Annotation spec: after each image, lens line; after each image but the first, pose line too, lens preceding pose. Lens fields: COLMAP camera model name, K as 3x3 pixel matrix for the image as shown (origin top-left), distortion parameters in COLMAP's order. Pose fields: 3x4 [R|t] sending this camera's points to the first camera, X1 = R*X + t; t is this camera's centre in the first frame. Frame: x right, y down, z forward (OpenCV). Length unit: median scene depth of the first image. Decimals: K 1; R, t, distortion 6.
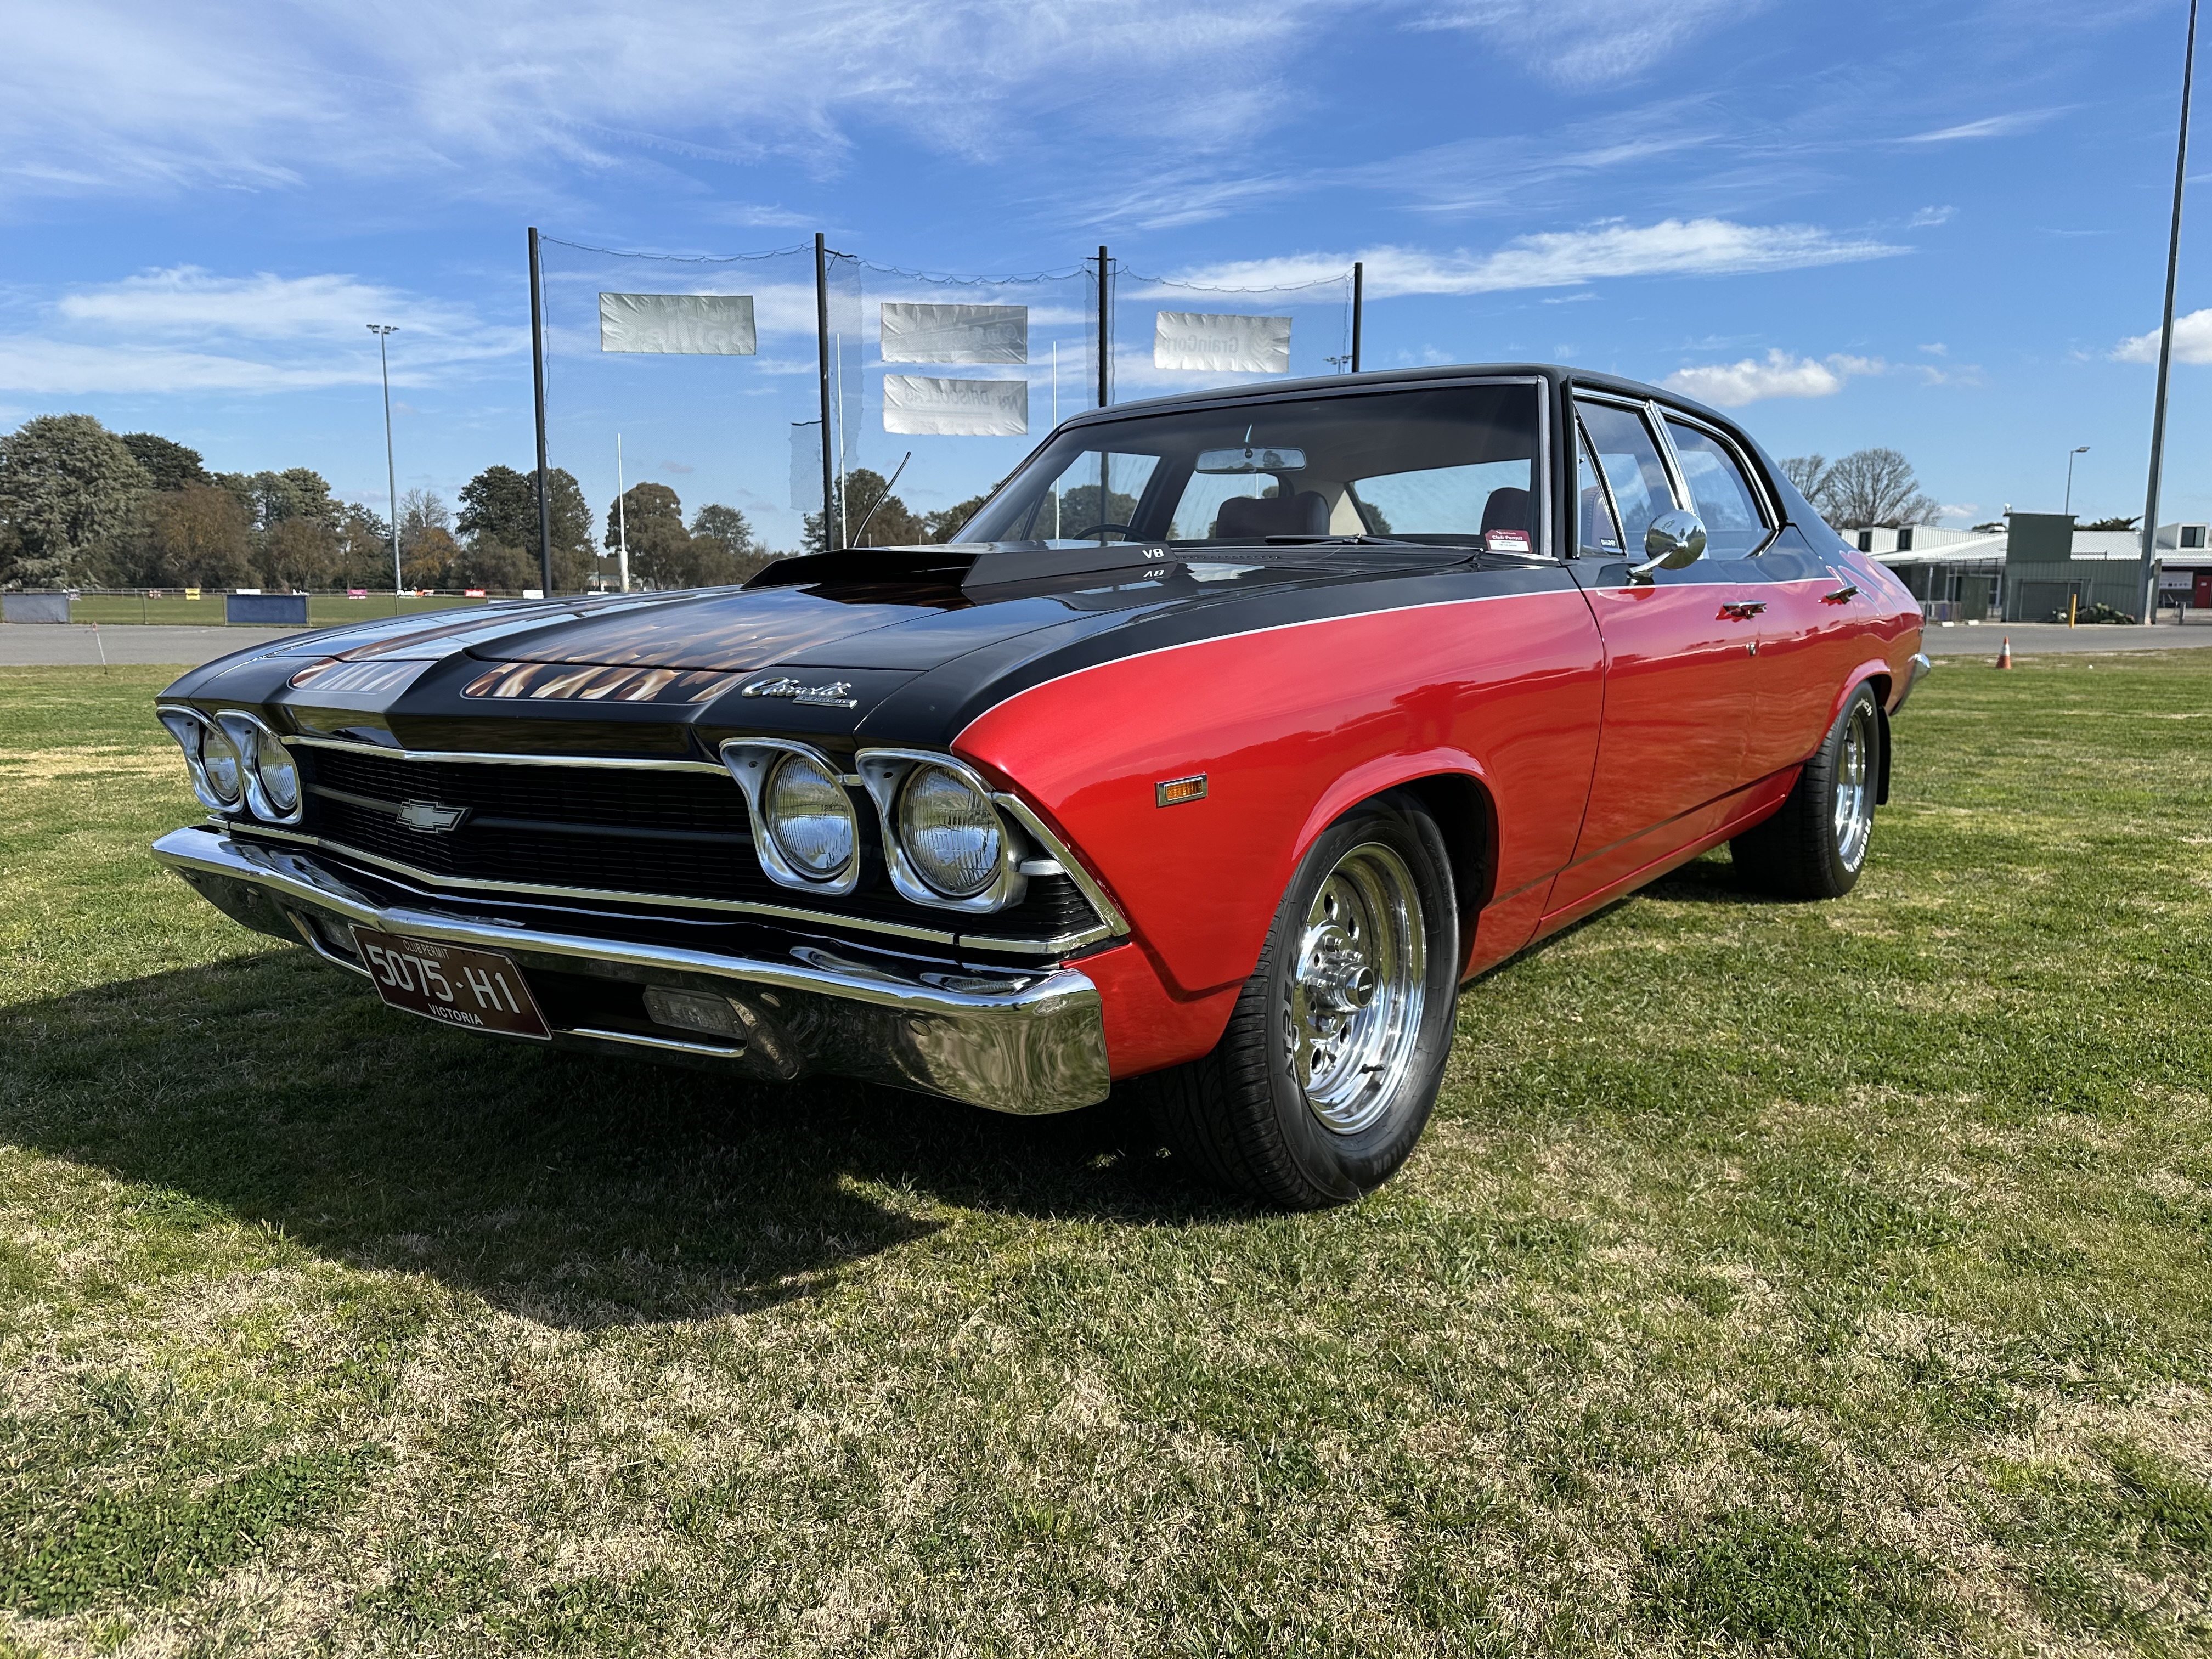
lens RADIAL K [[1569.6, 0, 1156.3], [0, 1569.6, 817.4], [0, 0, 1]] dist [0.066202, -0.095506]
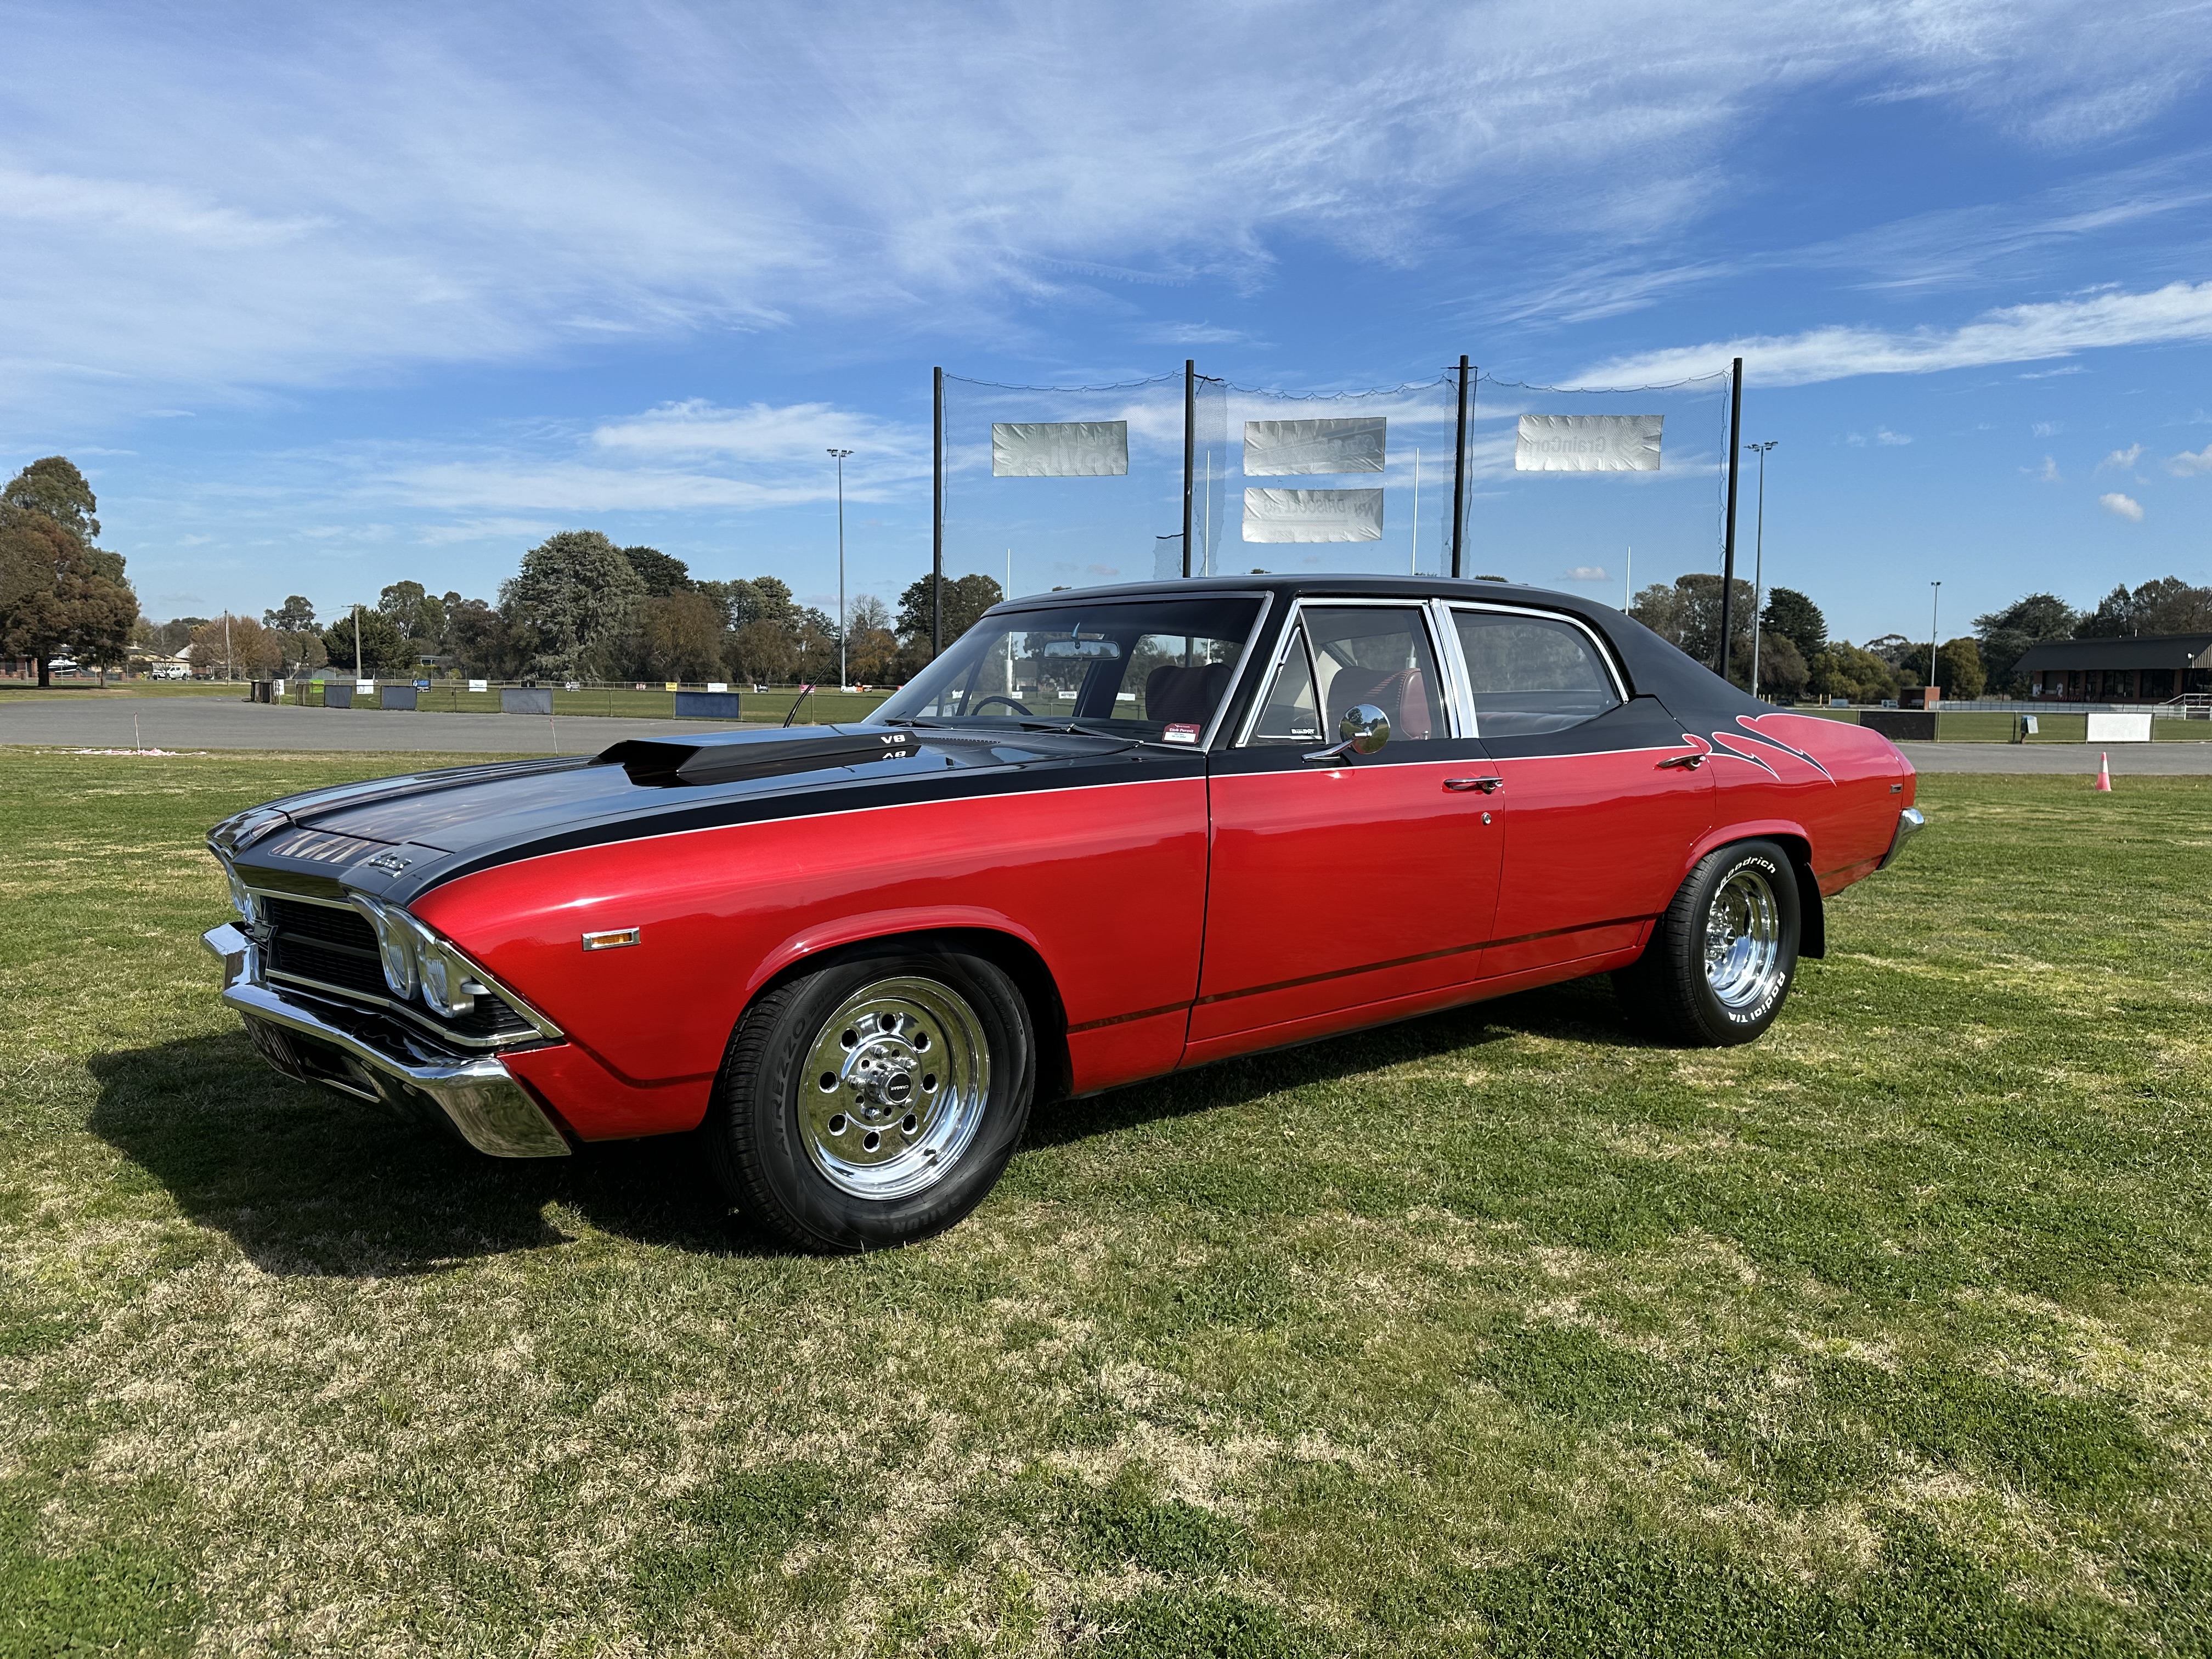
lens RADIAL K [[1569.6, 0, 1156.3], [0, 1569.6, 817.4], [0, 0, 1]] dist [0.066202, -0.095506]
pose [[0.967884, 0.028976, -0.249721, 0.683063], [-0.043686, 0.997608, -0.053566, -0.060515], [0.247572, 0.062755, 0.966835, -0.247895]]
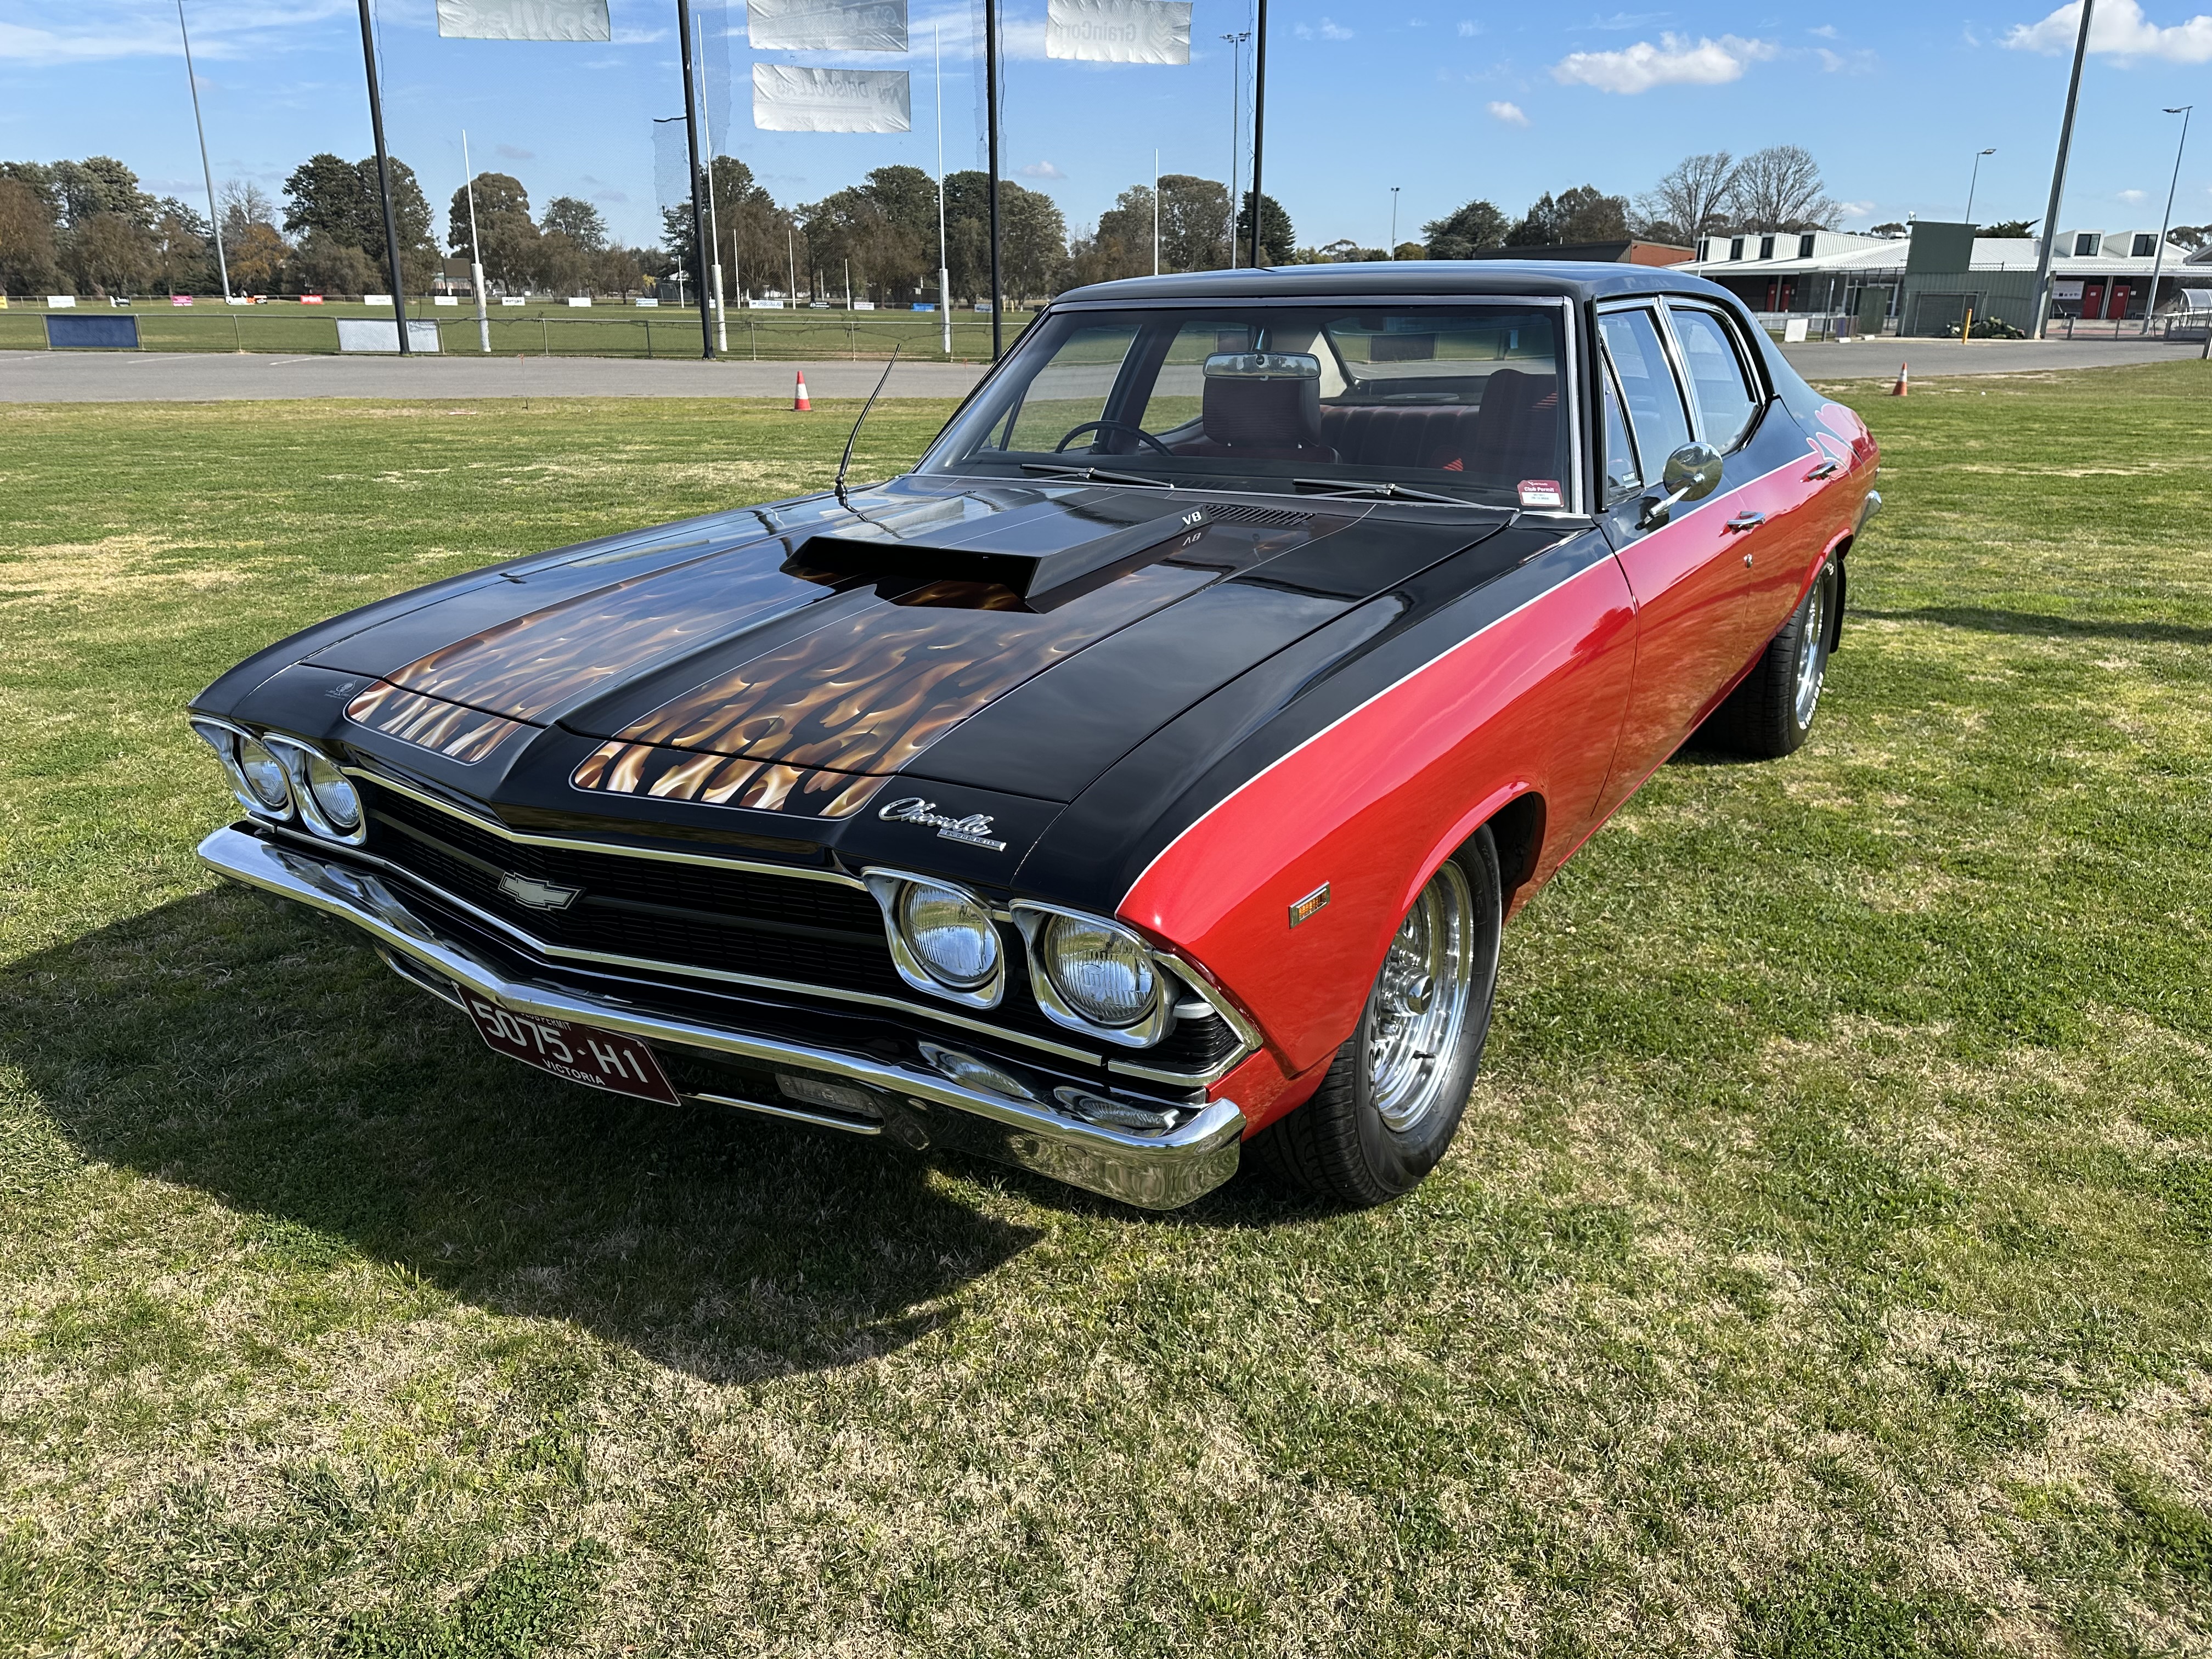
lens RADIAL K [[1569.6, 0, 1156.3], [0, 1569.6, 817.4], [0, 0, 1]] dist [0.066202, -0.095506]
pose [[0.997663, -0.016312, 0.066344, -0.119888], [0.004356, 0.984292, 0.176496, -0.201361], [-0.068181, -0.175795, 0.982063, -0.006482]]
